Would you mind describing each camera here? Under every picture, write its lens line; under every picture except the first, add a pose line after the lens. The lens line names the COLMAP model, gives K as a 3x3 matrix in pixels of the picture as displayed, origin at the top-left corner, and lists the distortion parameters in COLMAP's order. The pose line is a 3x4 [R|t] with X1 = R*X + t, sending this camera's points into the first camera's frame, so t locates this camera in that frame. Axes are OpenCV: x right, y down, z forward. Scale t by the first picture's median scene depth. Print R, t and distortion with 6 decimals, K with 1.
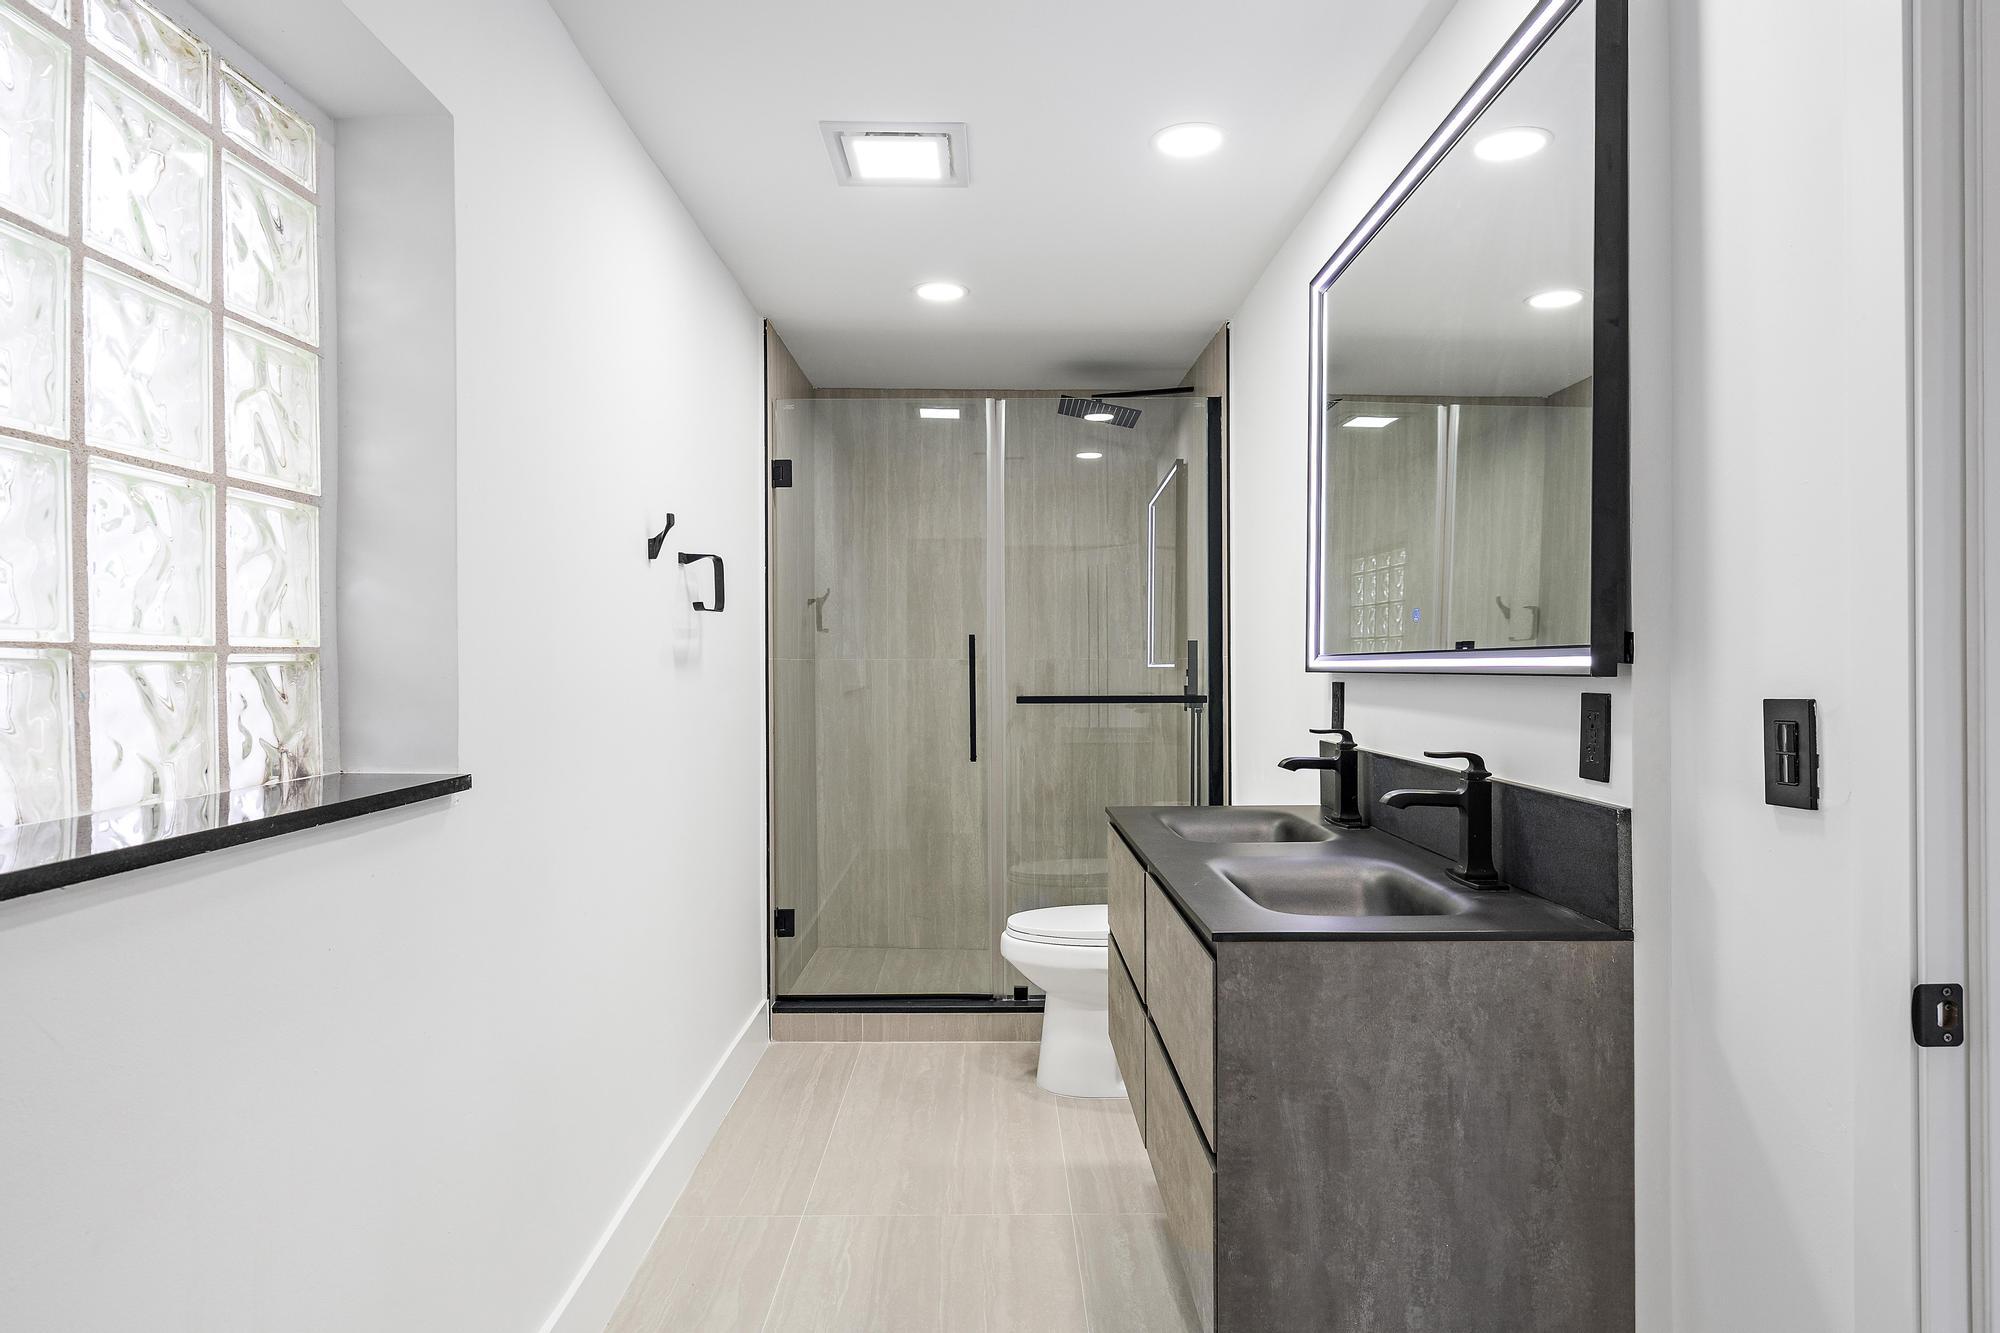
lens RADIAL K [[1154.5, 0, 1000.0], [0, 1154.5, 666.5], [0, 0, 1]] dist [0.004595, 0.000563]
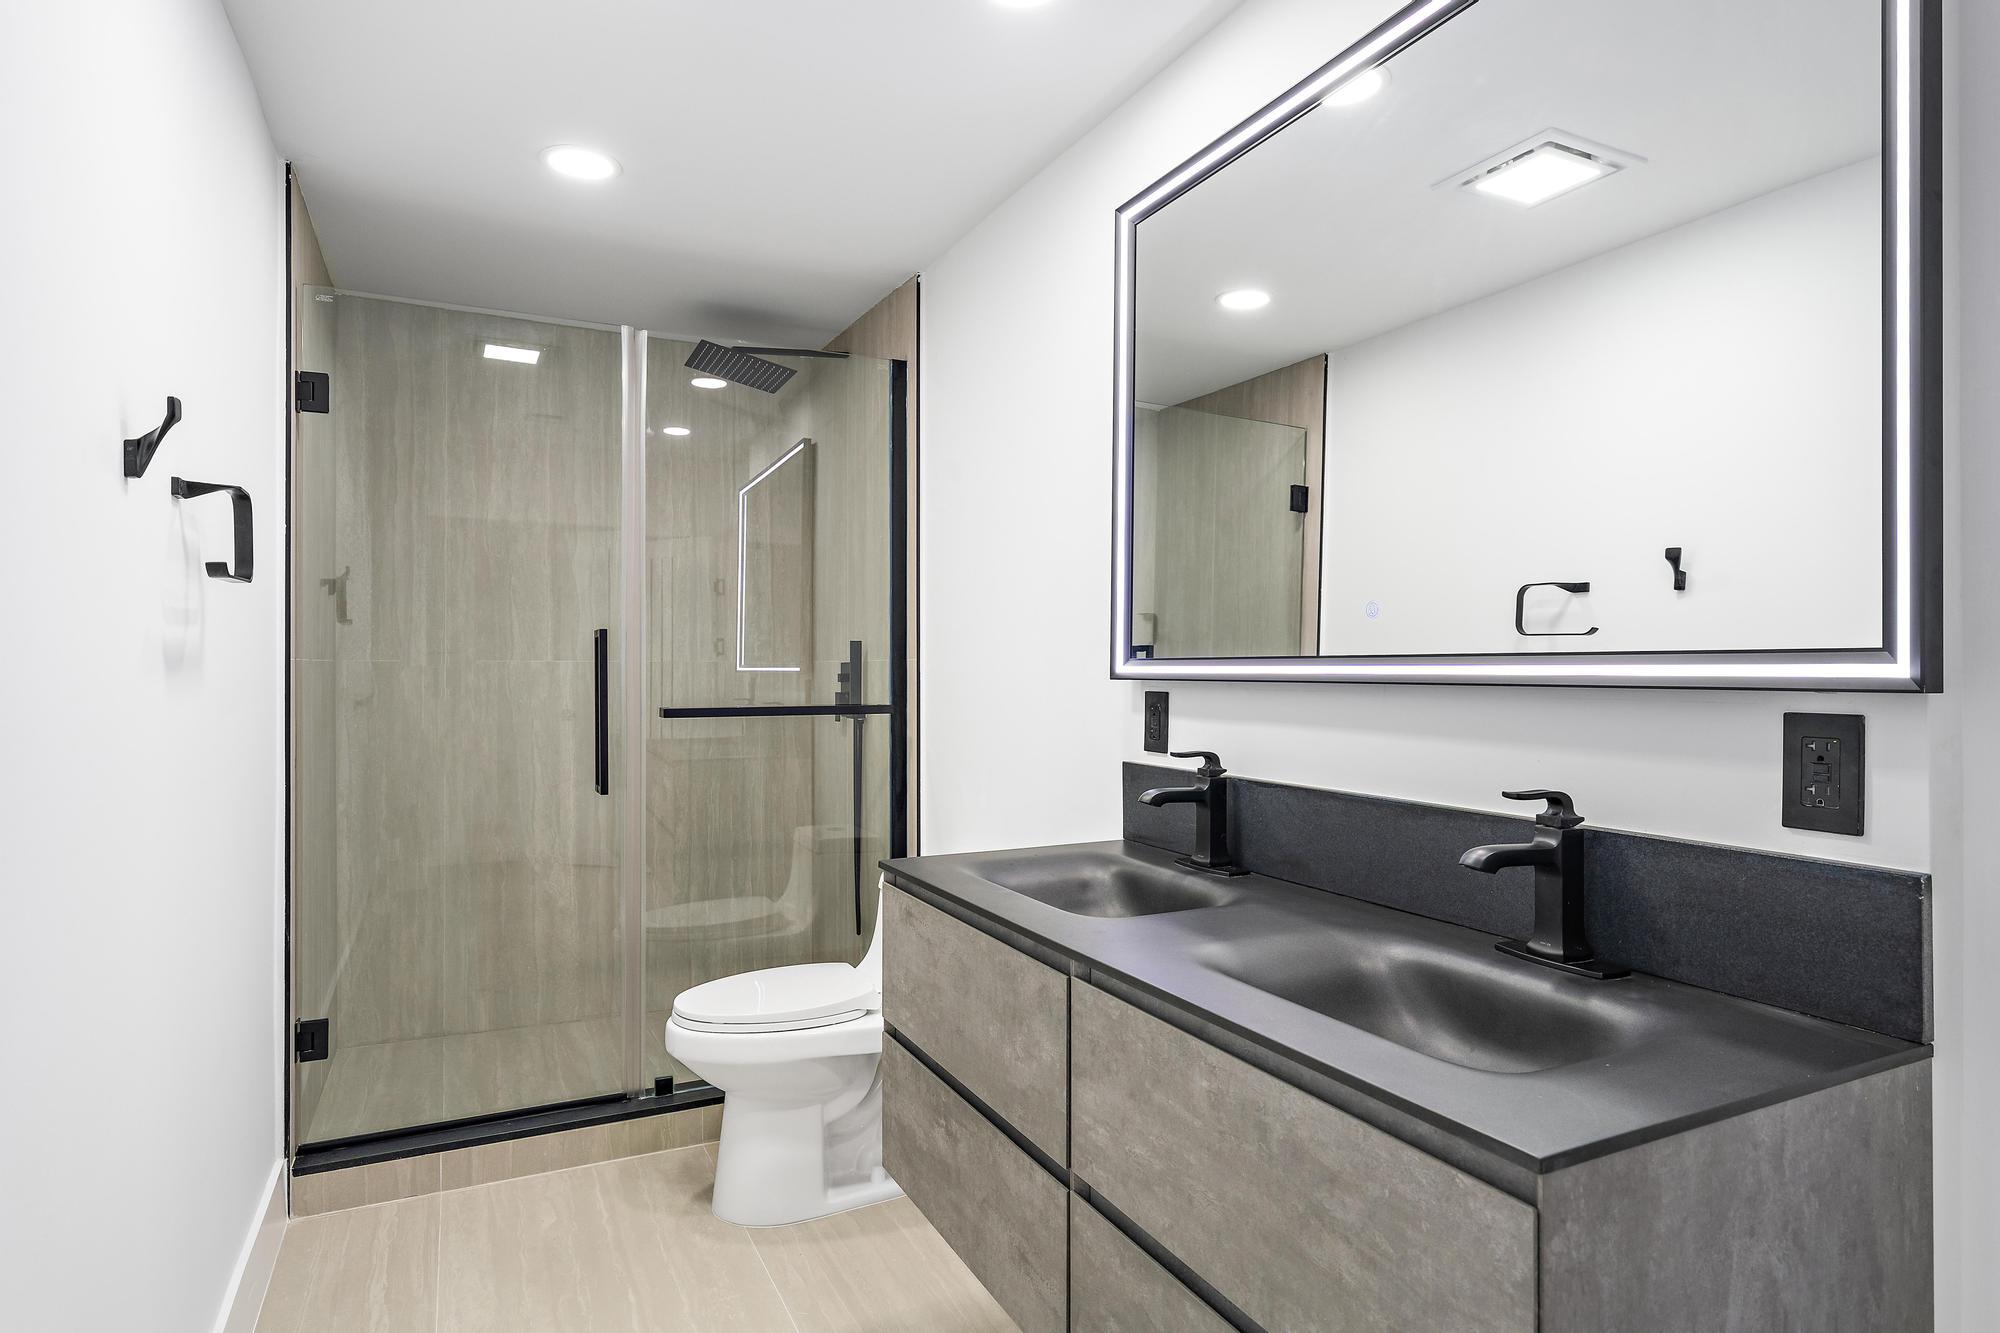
lens RADIAL K [[1094.3, 0, 1000.2], [0, 1094.3, 662.6], [0, 0, 1]] dist [0.003340, -0.000421]
pose [[0.901568, 0.004342, 0.432615, -0.107730], [-0.001894, 0.999980, -0.006089, -0.001640], [-0.432633, 0.004671, 0.901558, 0.245175]]
